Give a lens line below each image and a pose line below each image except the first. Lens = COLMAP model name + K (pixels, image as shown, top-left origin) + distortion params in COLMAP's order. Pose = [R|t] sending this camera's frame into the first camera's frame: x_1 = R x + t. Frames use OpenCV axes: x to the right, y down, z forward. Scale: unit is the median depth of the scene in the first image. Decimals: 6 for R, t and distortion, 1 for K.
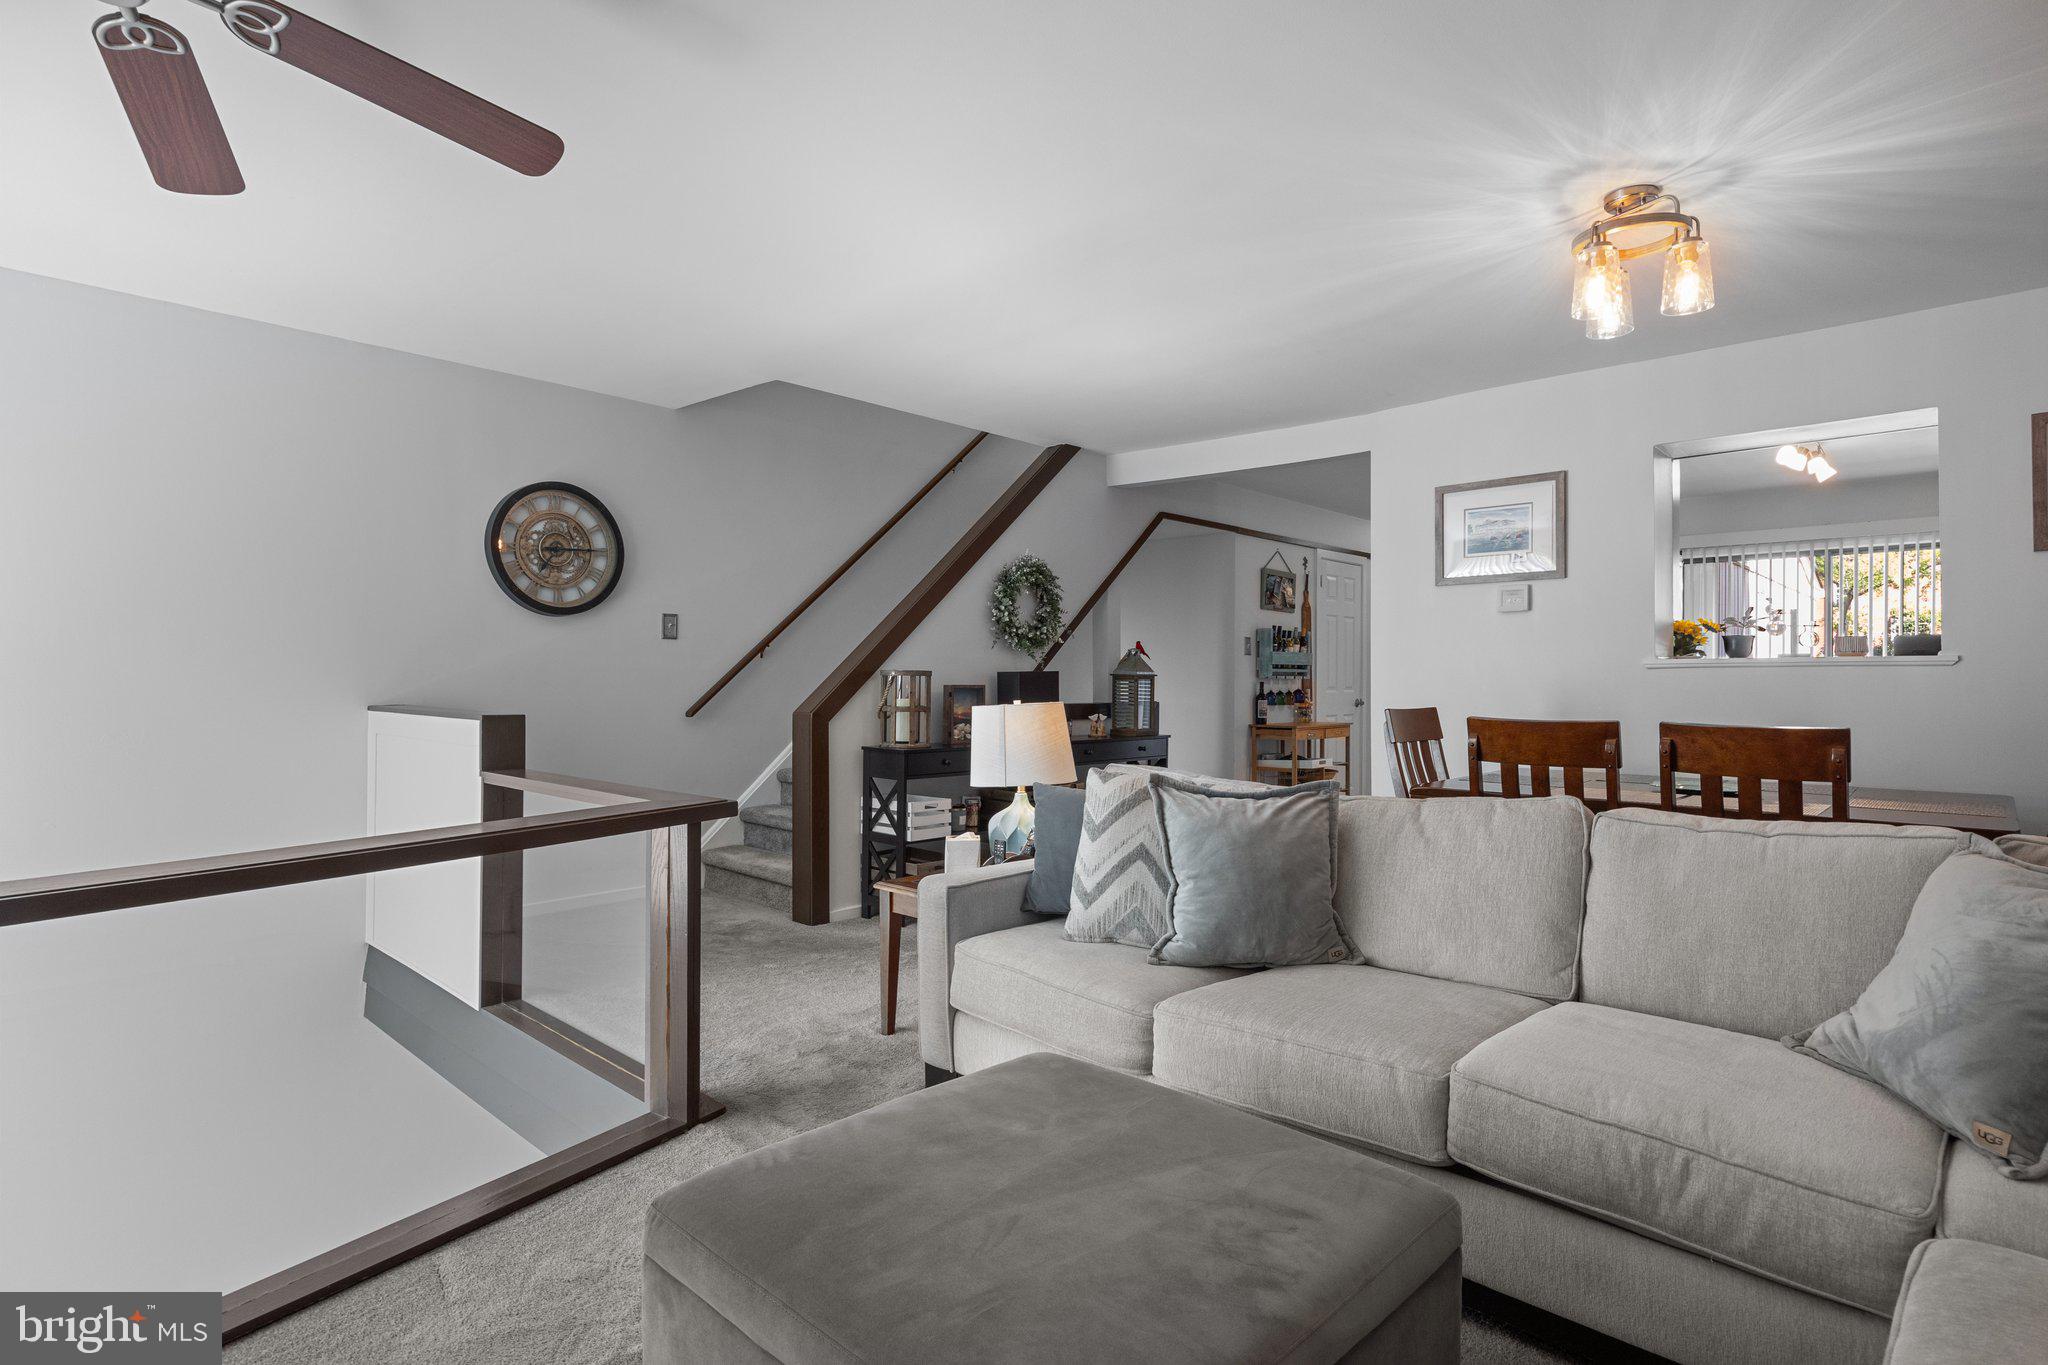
lens RADIAL K [[1039.3, 0, 1025.3], [0, 1039.3, 706.1], [0, 0, 1]] dist [0.001687, -0.000061]
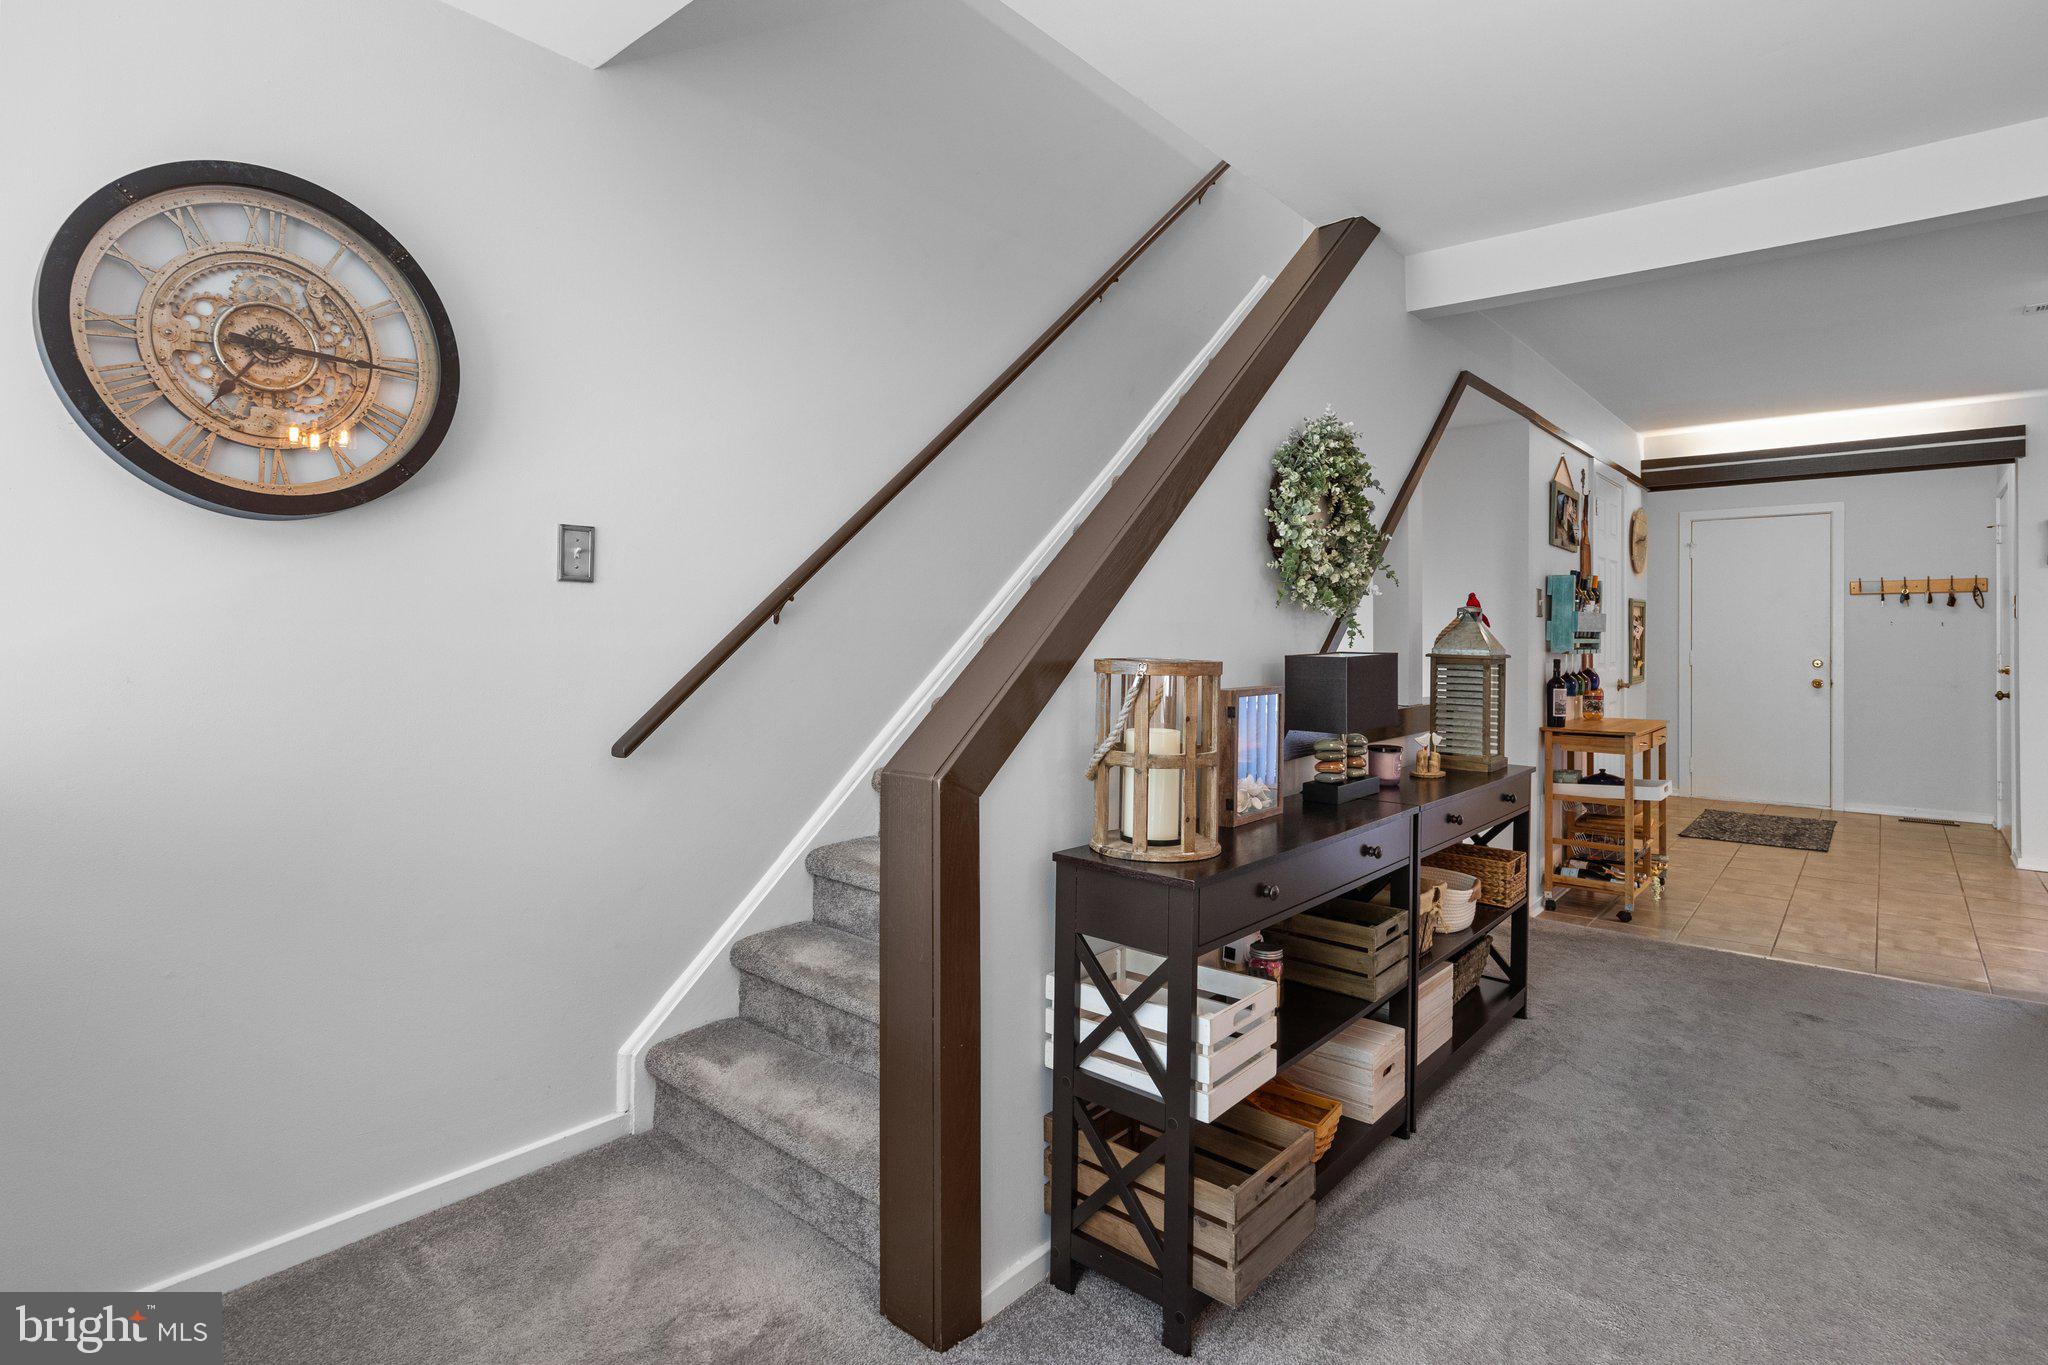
lens RADIAL K [[984.5, 0, 1020.3], [0, 984.5, 637.1], [0, 0, 1]] dist [-0.004973, 0.000766]
pose [[0.999105, 0.001295, 0.042272, -0.184439], [-0.000302, 0.999724, -0.023488, -0.033944], [-0.042291, 0.023454, 0.998830, 0.619115]]
